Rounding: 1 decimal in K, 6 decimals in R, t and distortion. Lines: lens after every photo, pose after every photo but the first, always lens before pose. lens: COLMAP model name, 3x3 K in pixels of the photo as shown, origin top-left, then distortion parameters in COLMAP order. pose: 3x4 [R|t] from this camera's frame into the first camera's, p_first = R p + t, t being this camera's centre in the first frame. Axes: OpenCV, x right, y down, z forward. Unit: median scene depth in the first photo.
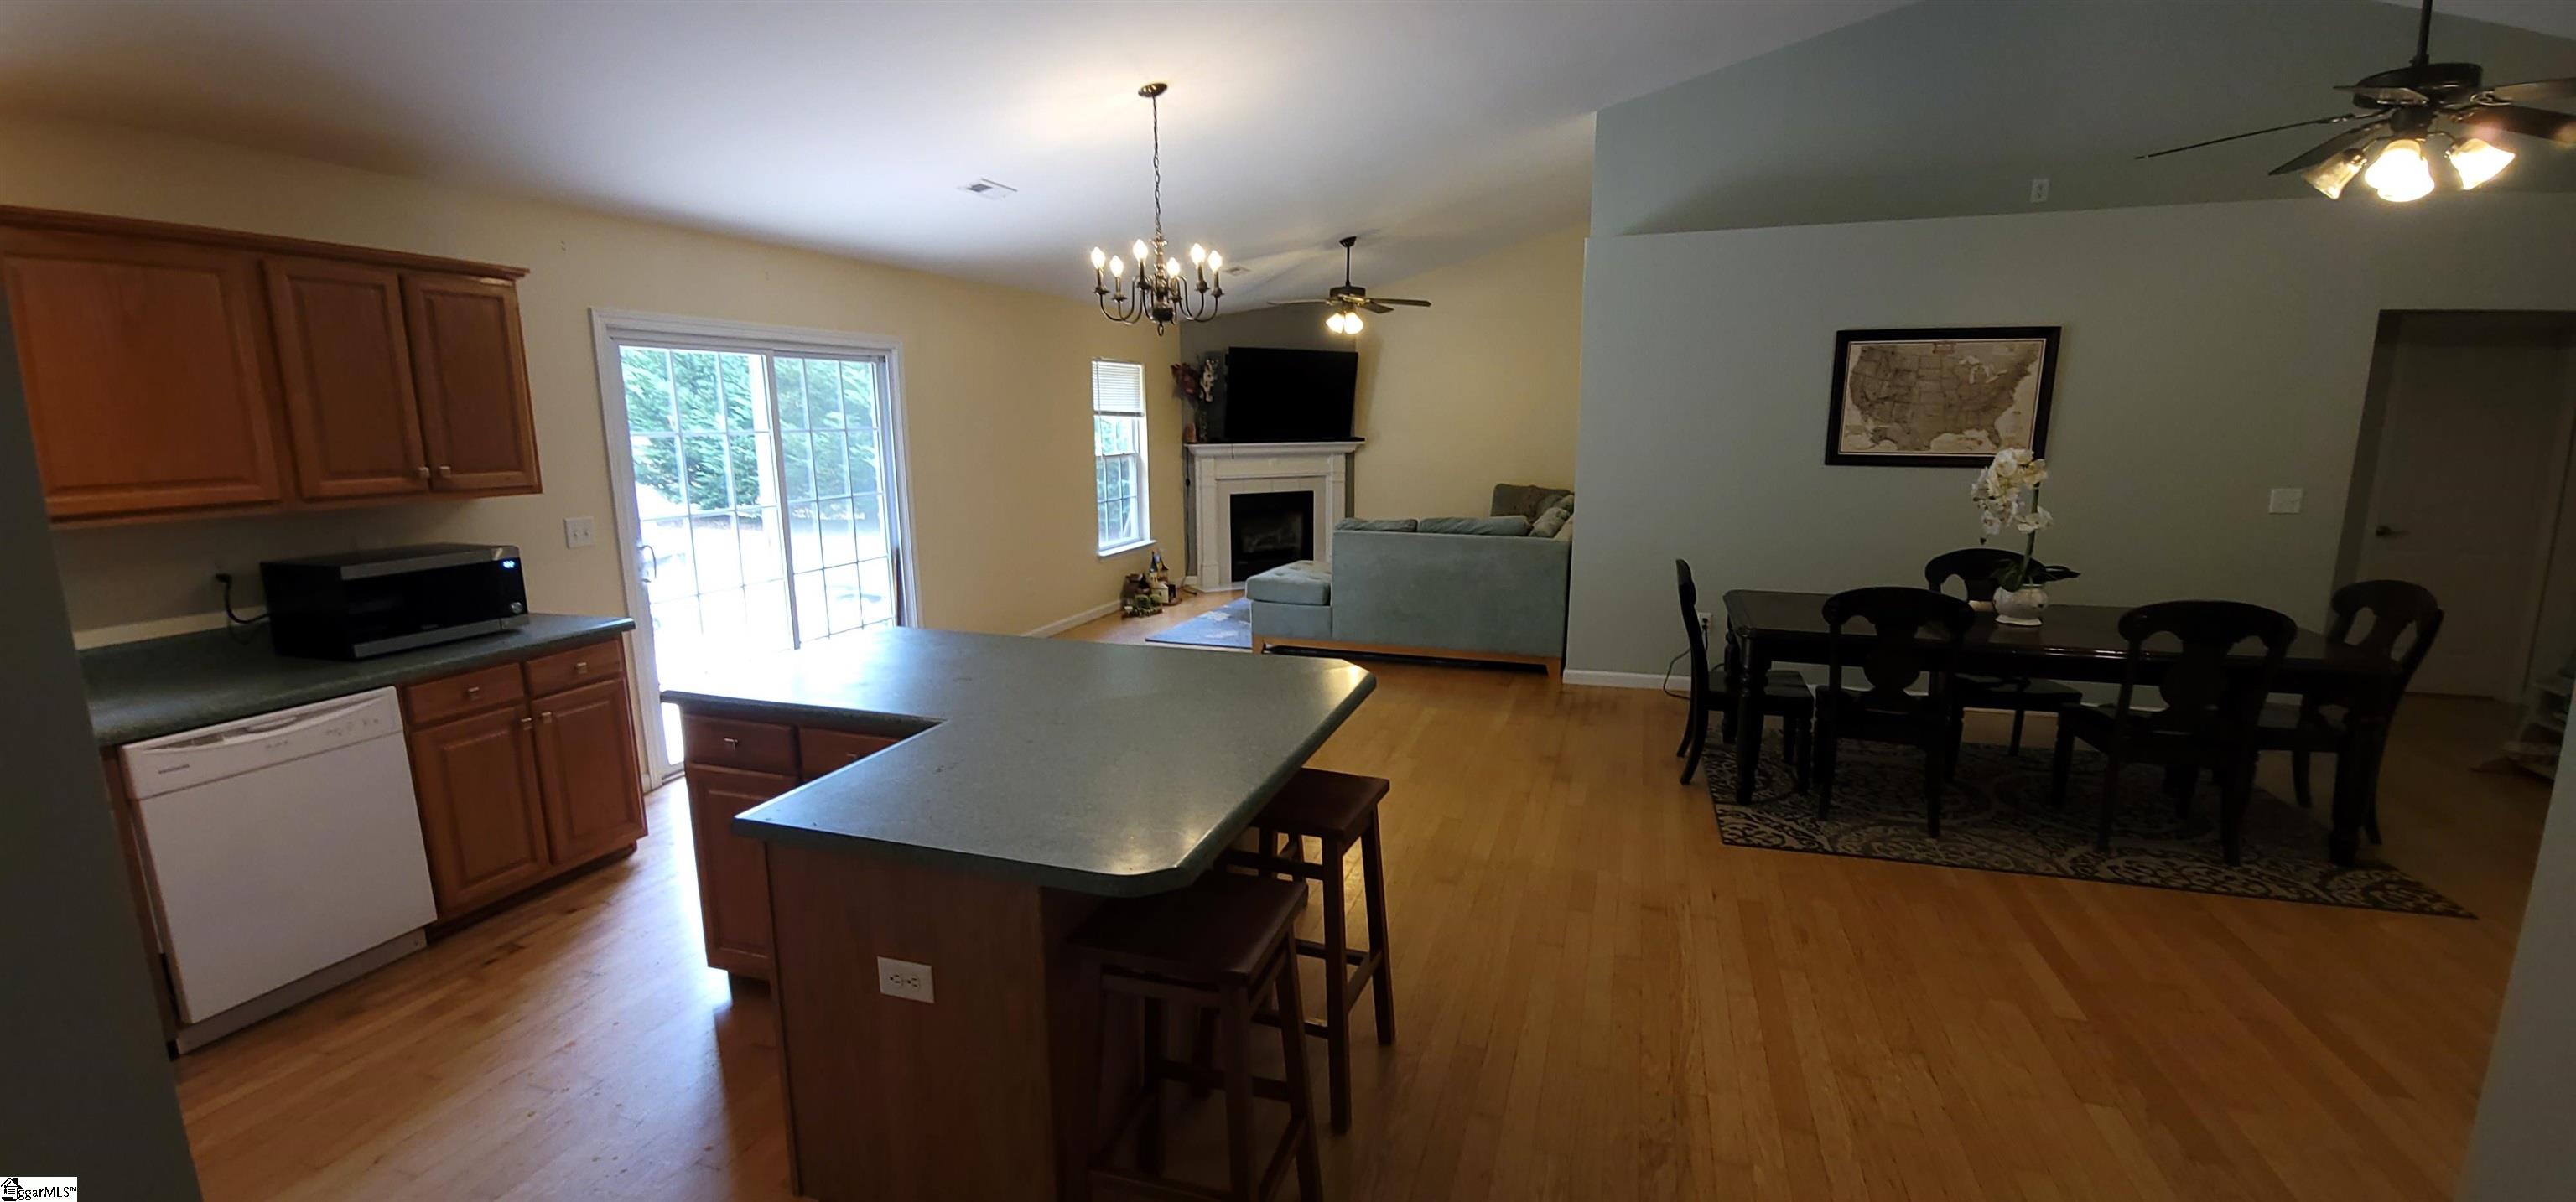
lens RADIAL K [[1053.3, 0, 1288.0], [0, 1053.3, 601.0], [0, 0, 1]] dist [-0.001452, -0.000408]
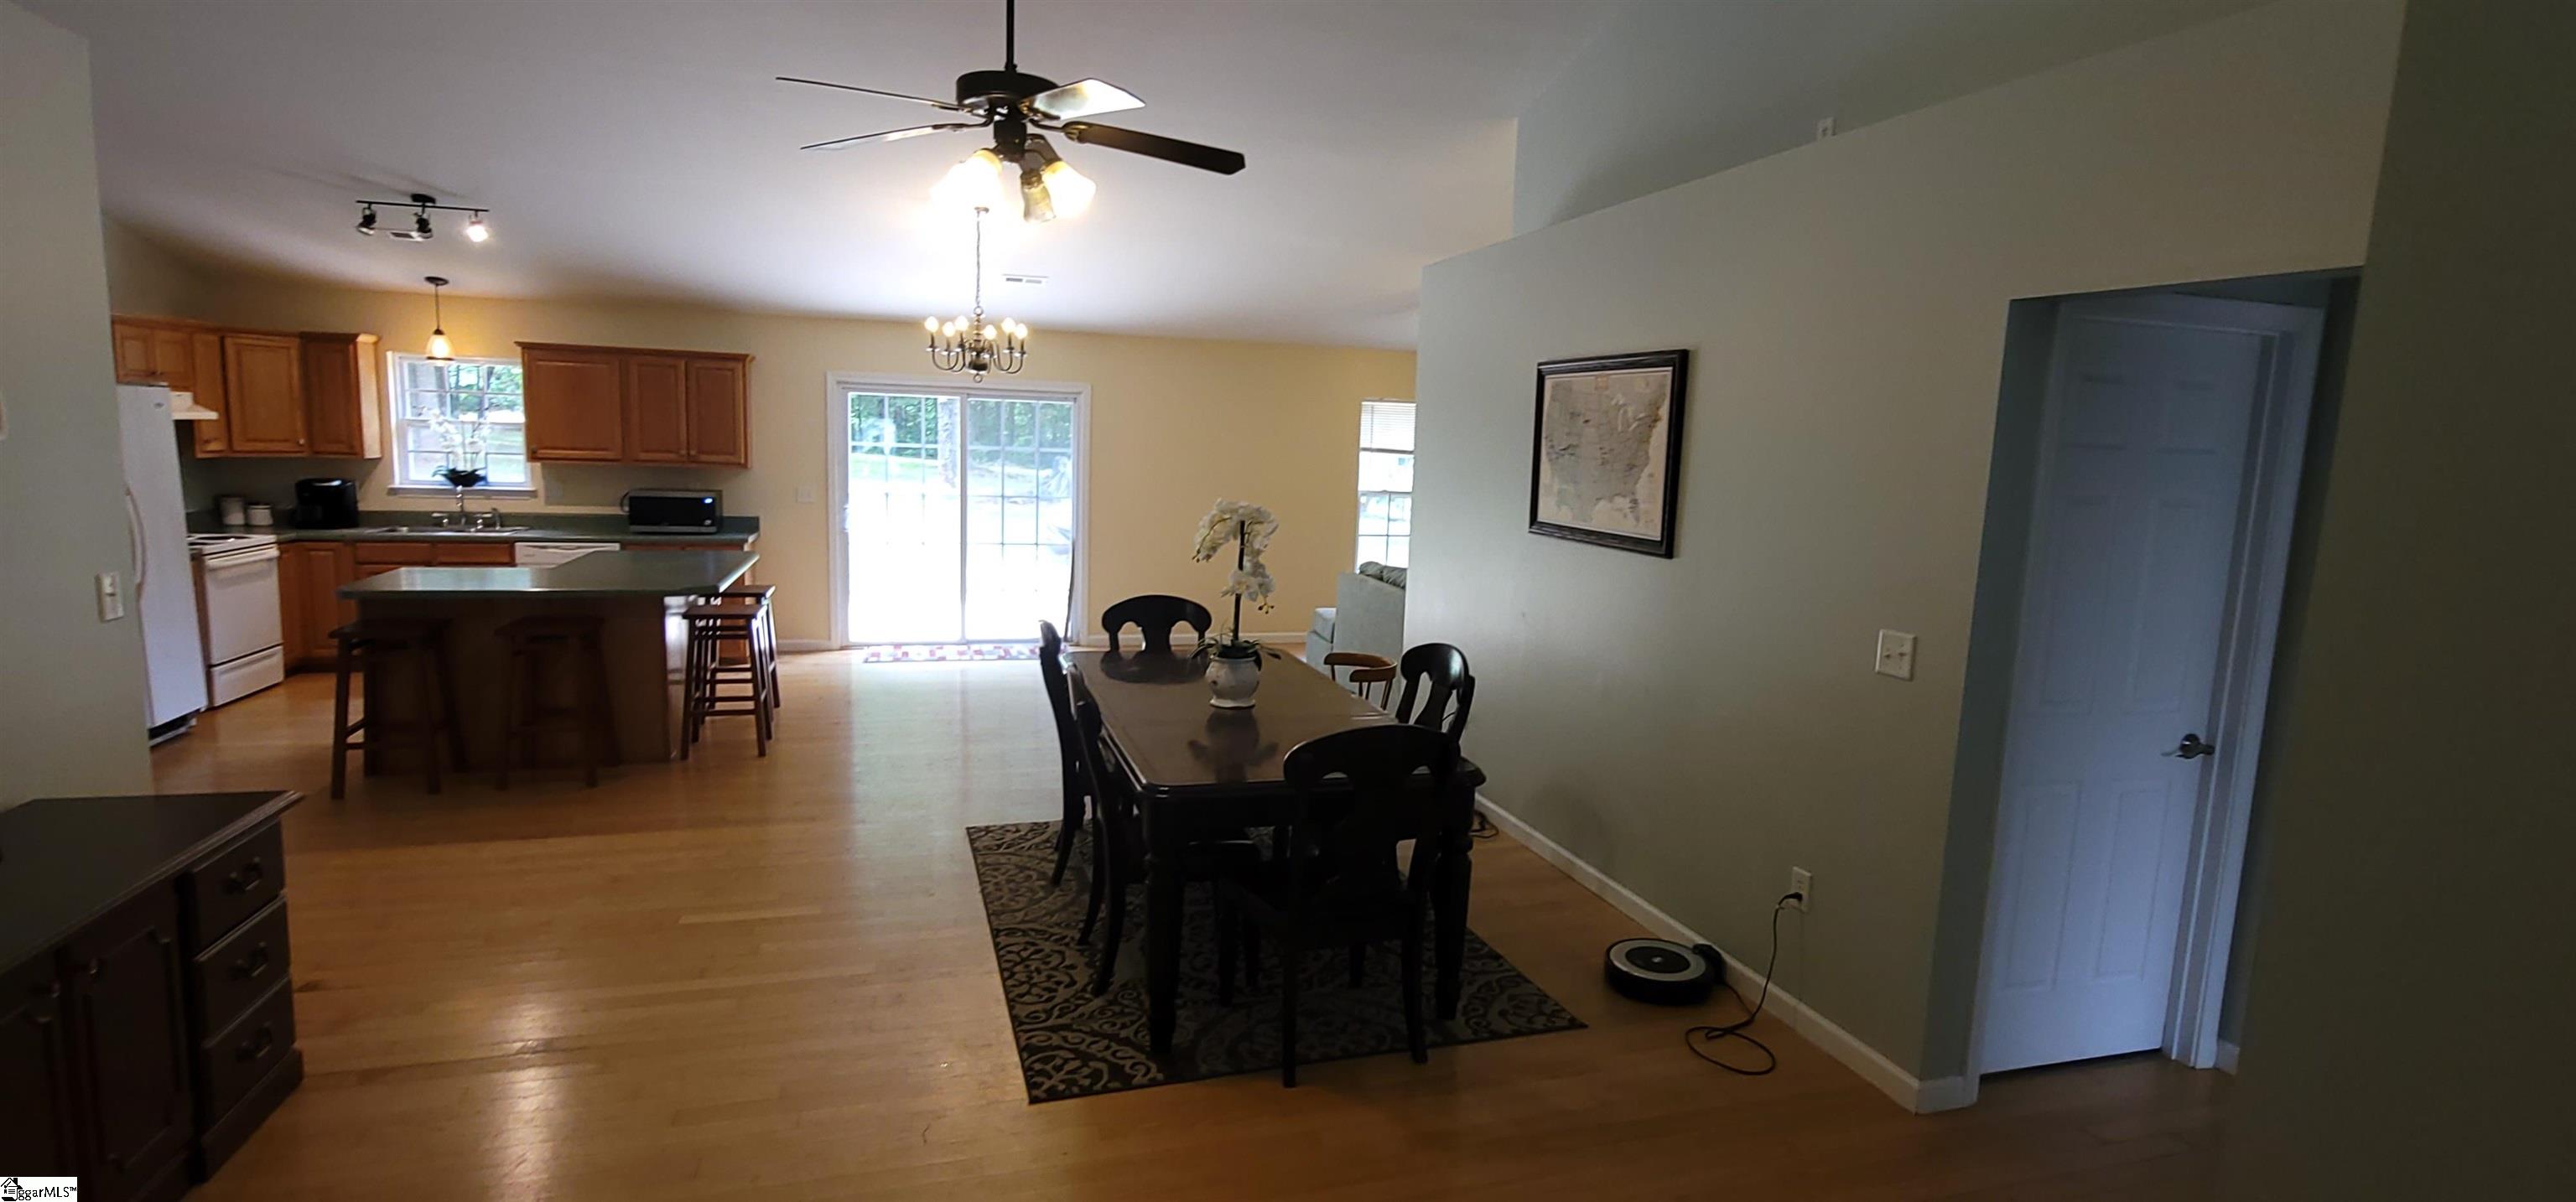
lens RADIAL K [[1211.1, 0, 1288.0], [0, 1211.1, 601.0], [0, 0, 1]] dist [-0.001976, -0.000129]
pose [[0.581770, 0.132214, -0.802536, 1.442343], [-0.180741, 0.983044, 0.030930, -0.096039], [0.793017, 0.127057, 0.595802, 0.424487]]
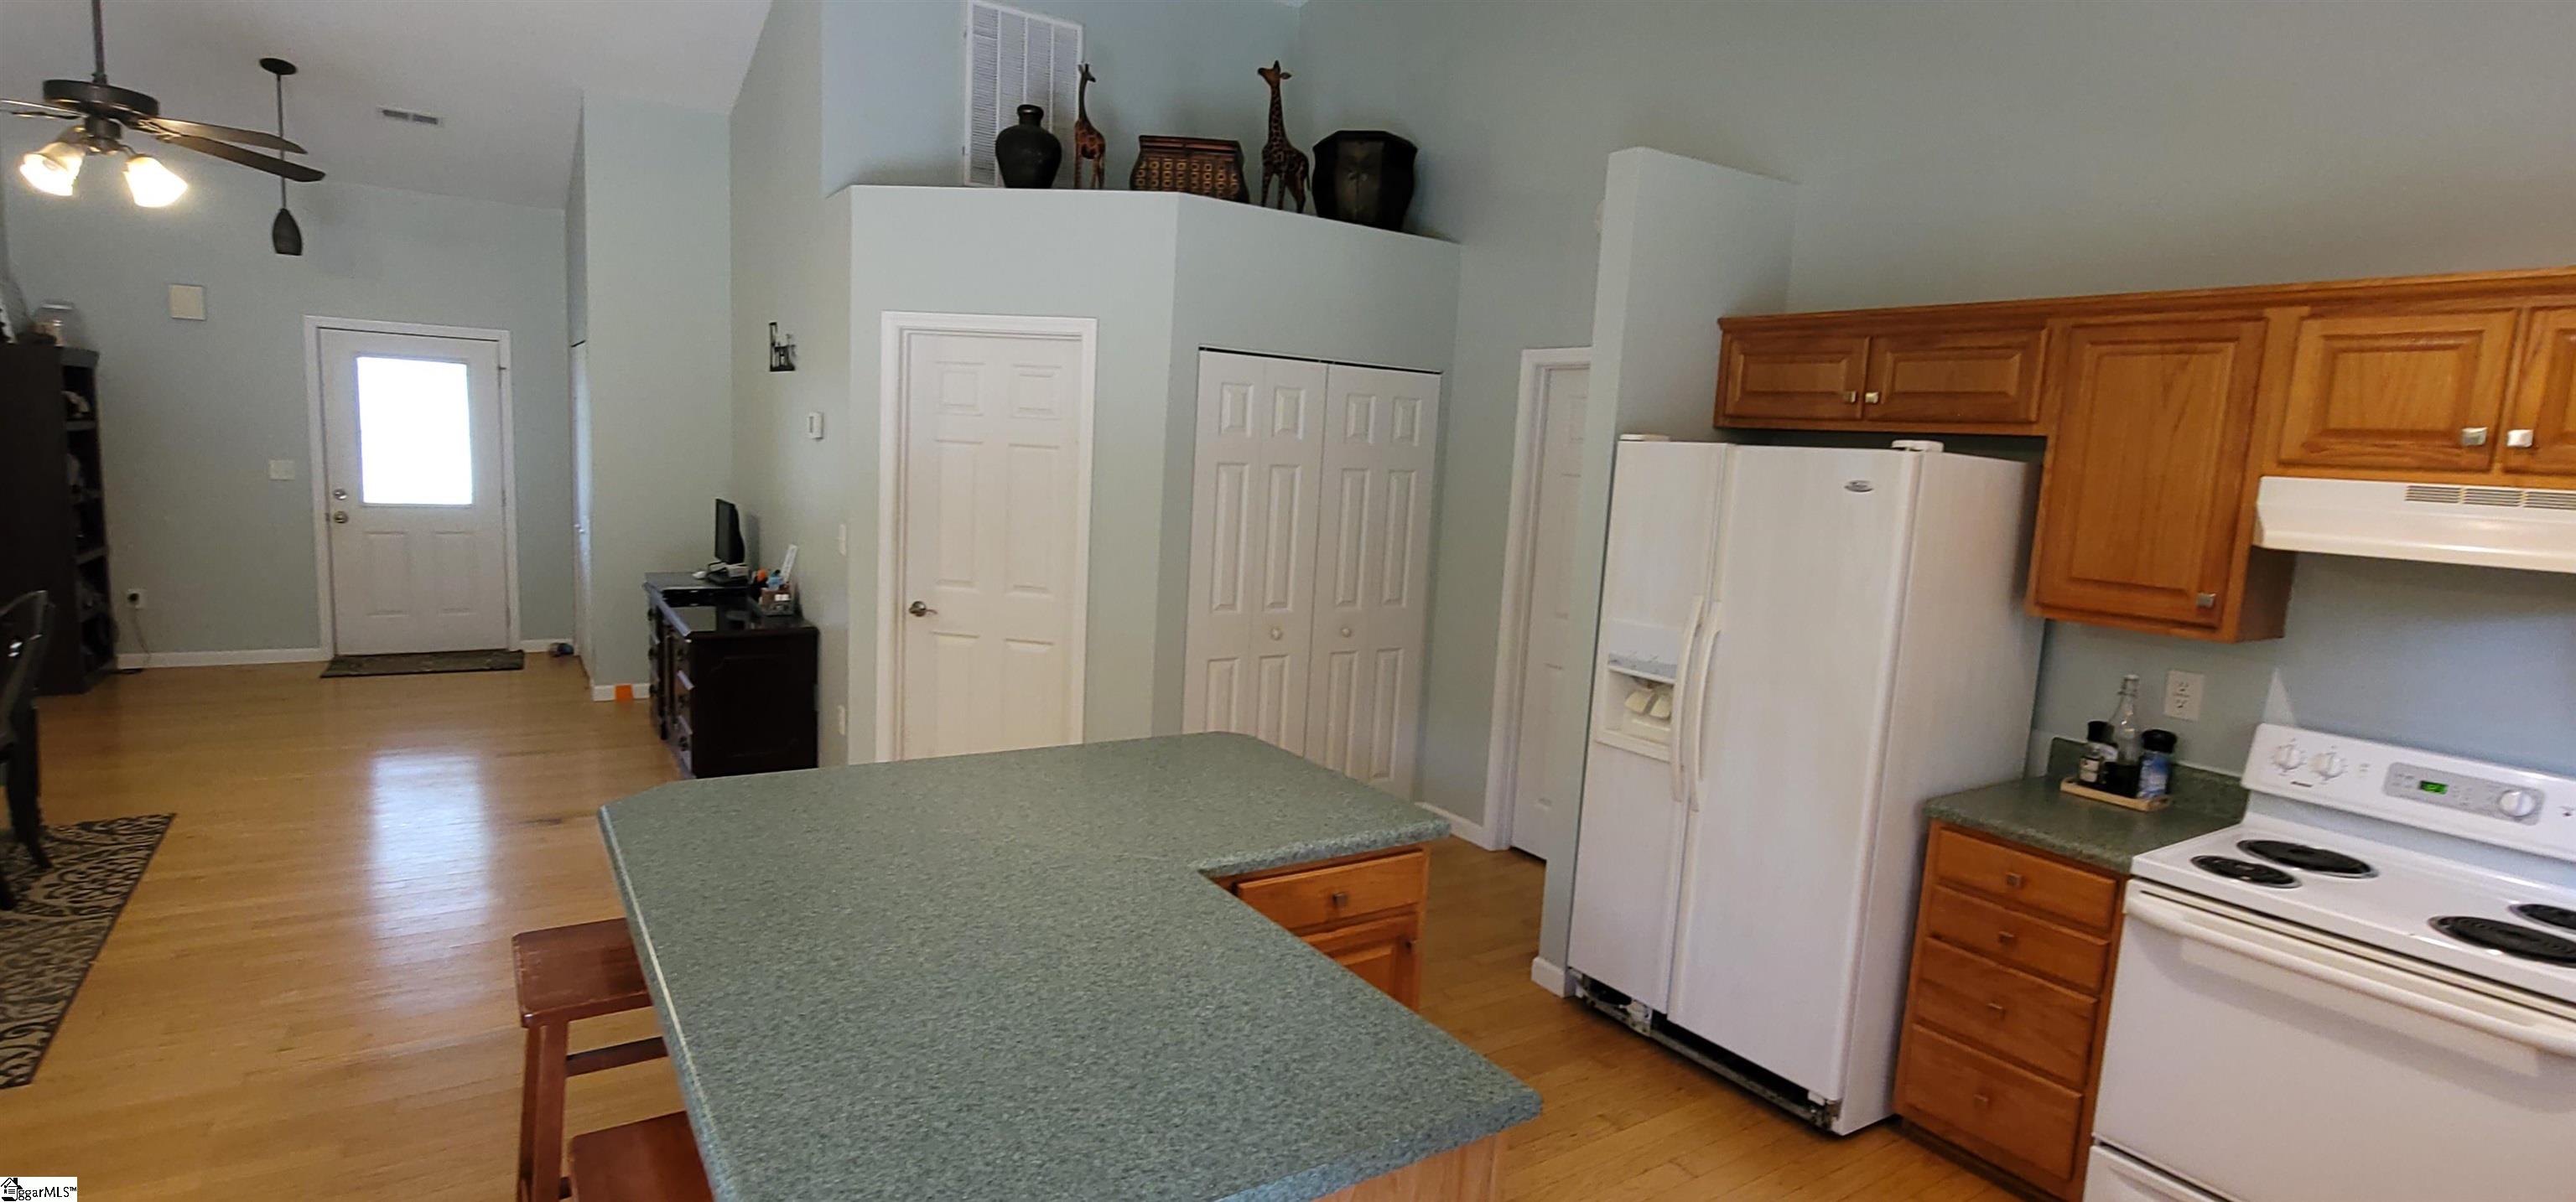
lens RADIAL K [[1211.1, 0, 1288.0], [0, 1211.1, 601.0], [0, 0, 1]] dist [-0.001976, -0.000129]
pose [[-0.792472, -0.119314, 0.598124, -0.514256], [0.055234, 0.962609, 0.265203, -0.174230], [-0.607402, 0.243202, -0.756251, 0.911043]]
